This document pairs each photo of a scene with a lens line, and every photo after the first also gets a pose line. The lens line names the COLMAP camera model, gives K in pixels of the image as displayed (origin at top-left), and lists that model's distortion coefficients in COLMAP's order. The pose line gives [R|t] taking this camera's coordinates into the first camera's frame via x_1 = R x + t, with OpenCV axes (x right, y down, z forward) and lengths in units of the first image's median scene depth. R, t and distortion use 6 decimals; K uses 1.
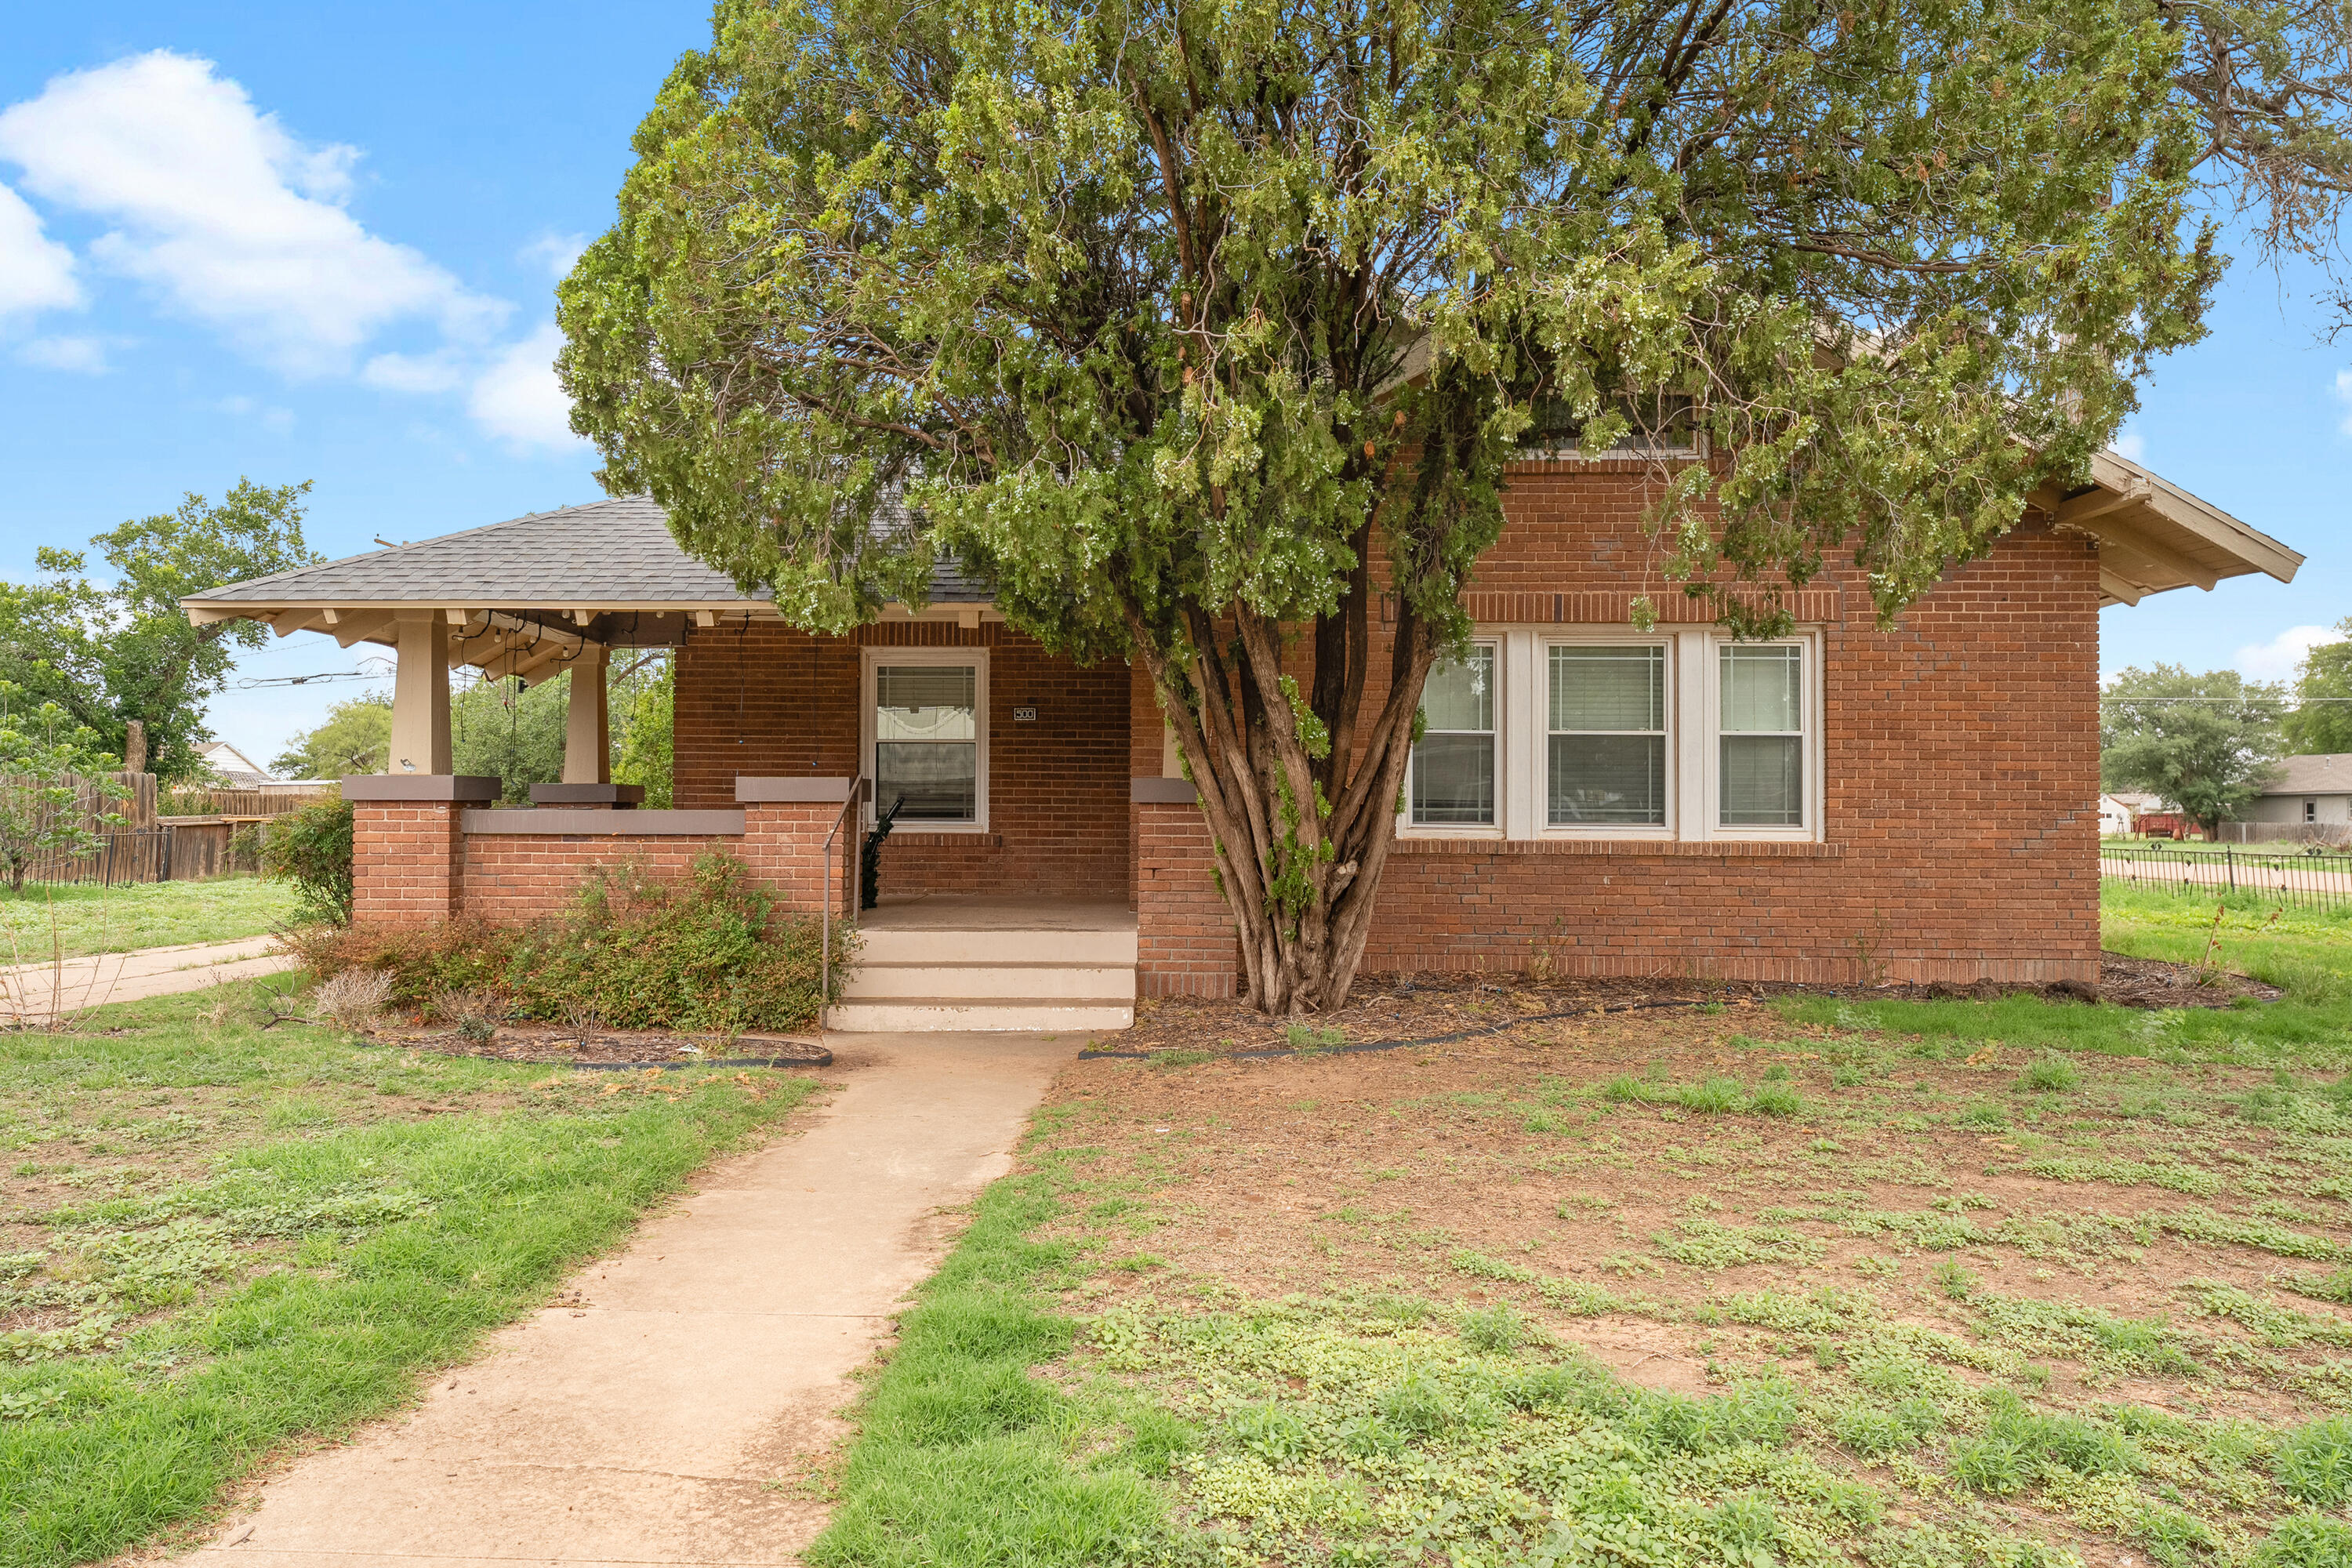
lens RADIAL K [[1596.2, 0, 1176.0], [0, 1596.2, 784.0], [0, 0, 1]] dist [0.004878, 0.000864]
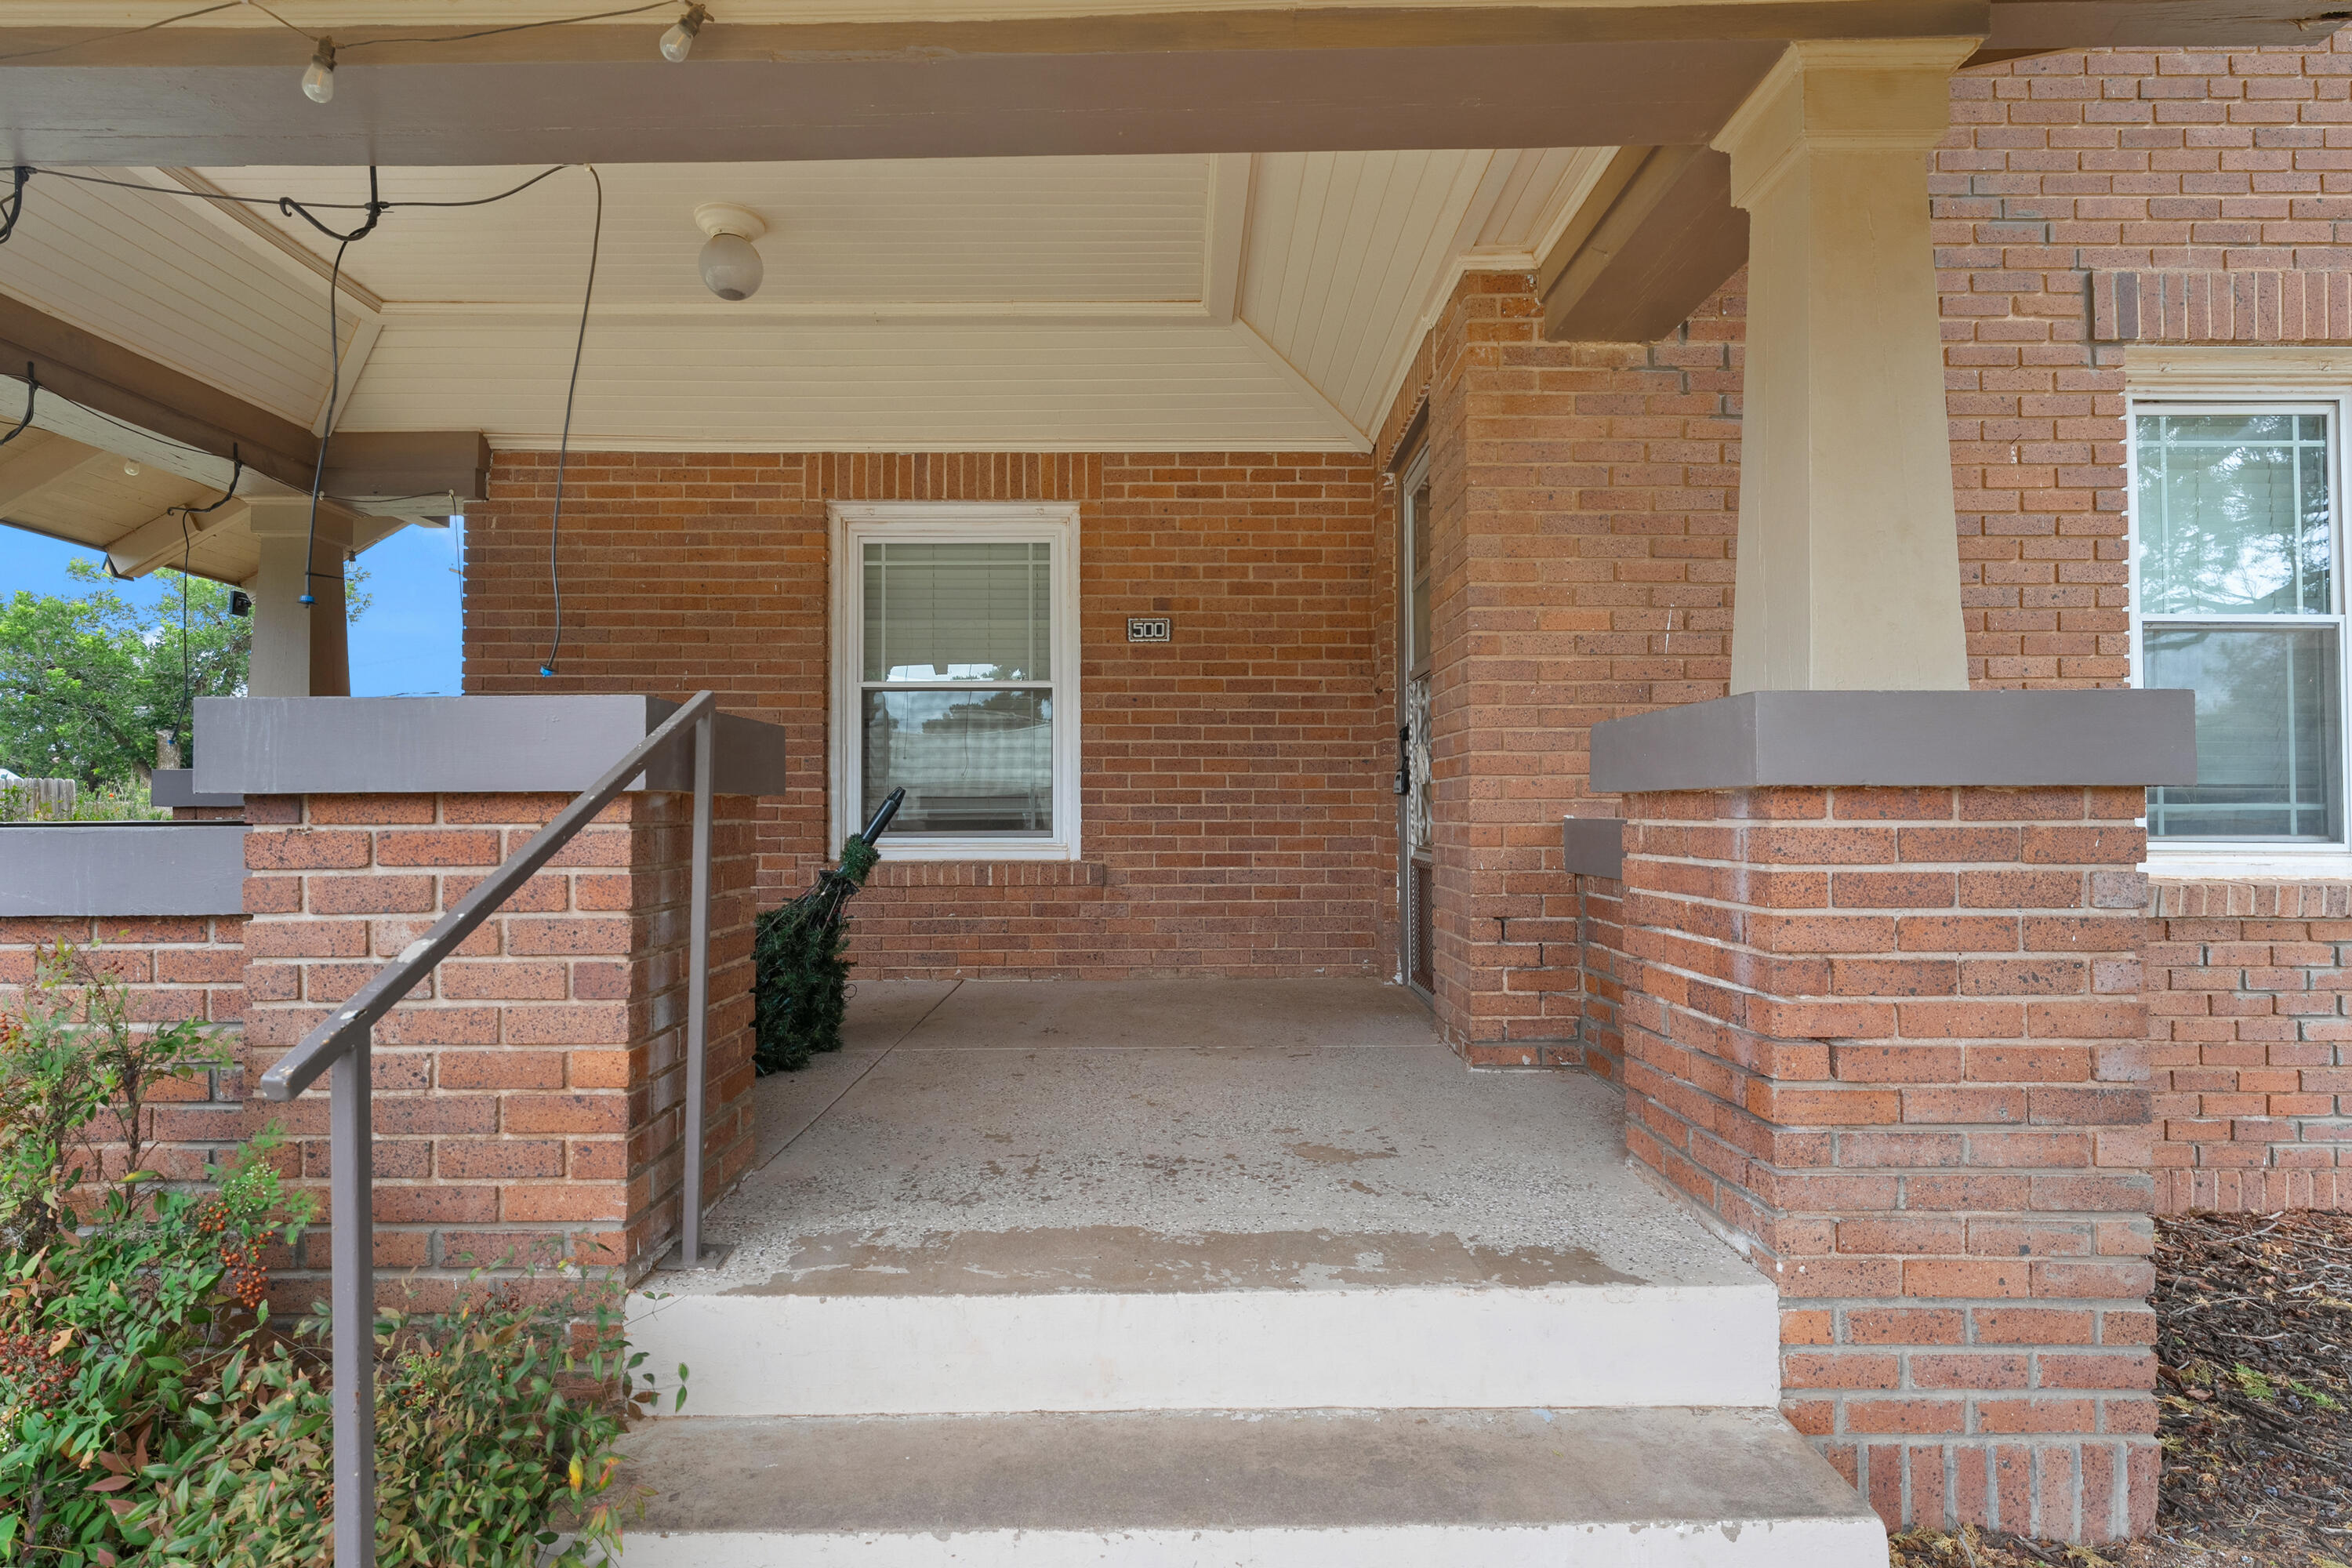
lens RADIAL K [[1029.1, 0, 1176.0], [0, 1029.1, 784.0], [0, 0, 1]] dist [-0.000263, -0.000224]
pose [[0.998650, -0.006044, 0.051583, -0.103127], [0.006548, 0.999933, -0.009594, 0.009517], [-0.051522, 0.009918, 0.998623, 0.663795]]
